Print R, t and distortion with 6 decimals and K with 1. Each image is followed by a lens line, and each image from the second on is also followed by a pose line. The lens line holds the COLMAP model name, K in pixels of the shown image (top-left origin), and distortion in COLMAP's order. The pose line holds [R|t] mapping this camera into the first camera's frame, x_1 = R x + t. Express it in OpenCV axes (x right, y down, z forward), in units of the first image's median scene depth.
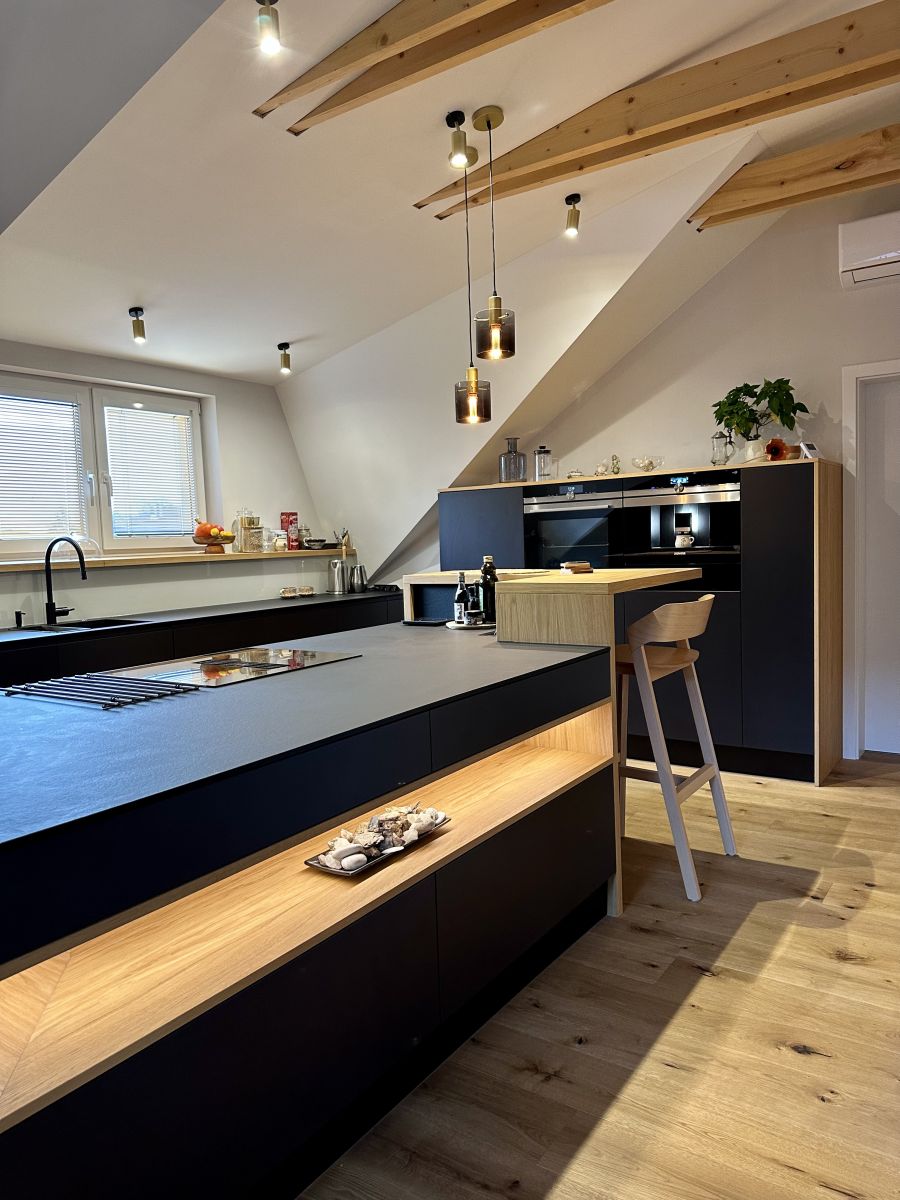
lens RADIAL K [[865.3, 0, 423.5], [0, 865.3, 577.7], [0, 0, 1]] dist [0.212501, -0.329716]
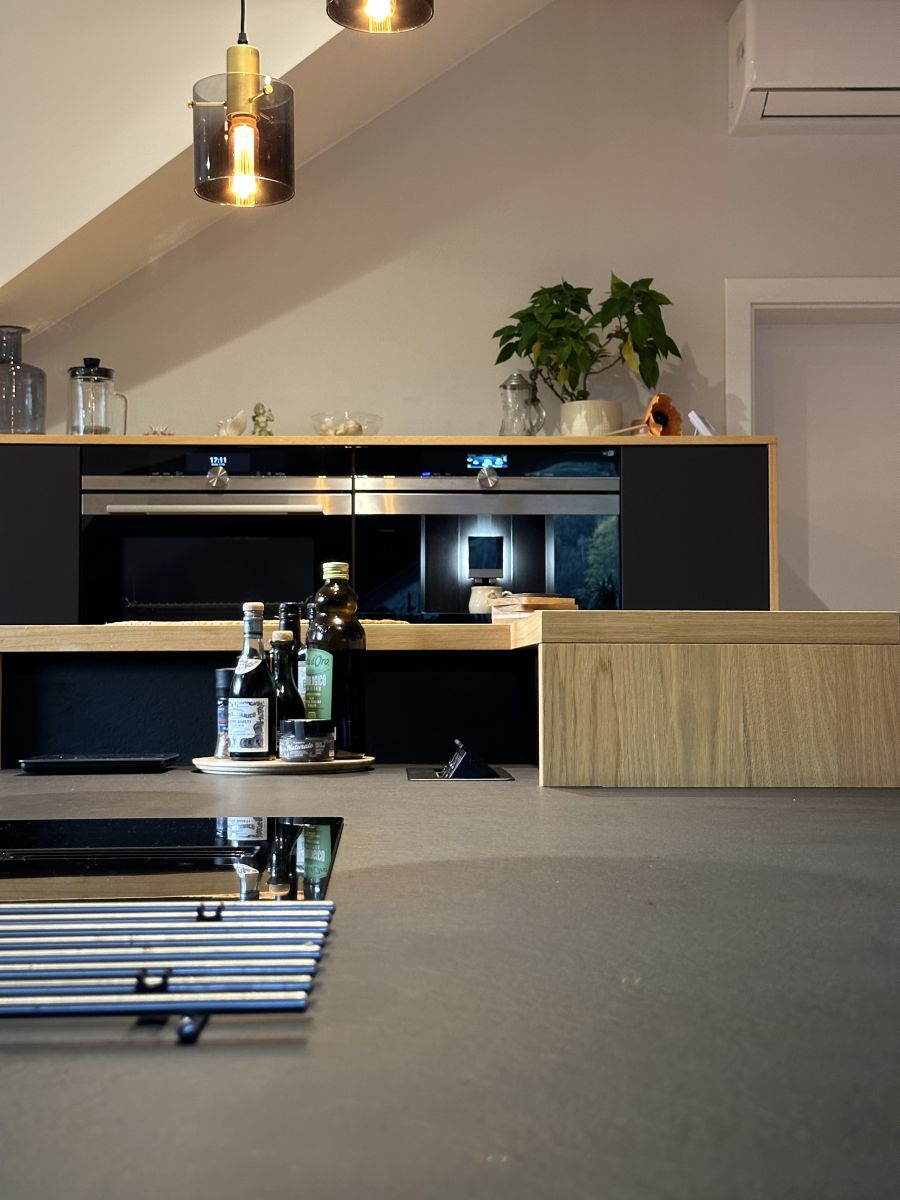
lens RADIAL K [[1701.0, 0, 472.3], [0, 1701.0, 595.6], [0, 0, 1]] dist [0.151815, -0.047588]
pose [[0.796349, 0.063441, 0.601502, -0.224514], [-0.001446, 0.994681, -0.102996, 0.044695], [-0.604836, 0.081151, 0.792204, 0.321958]]
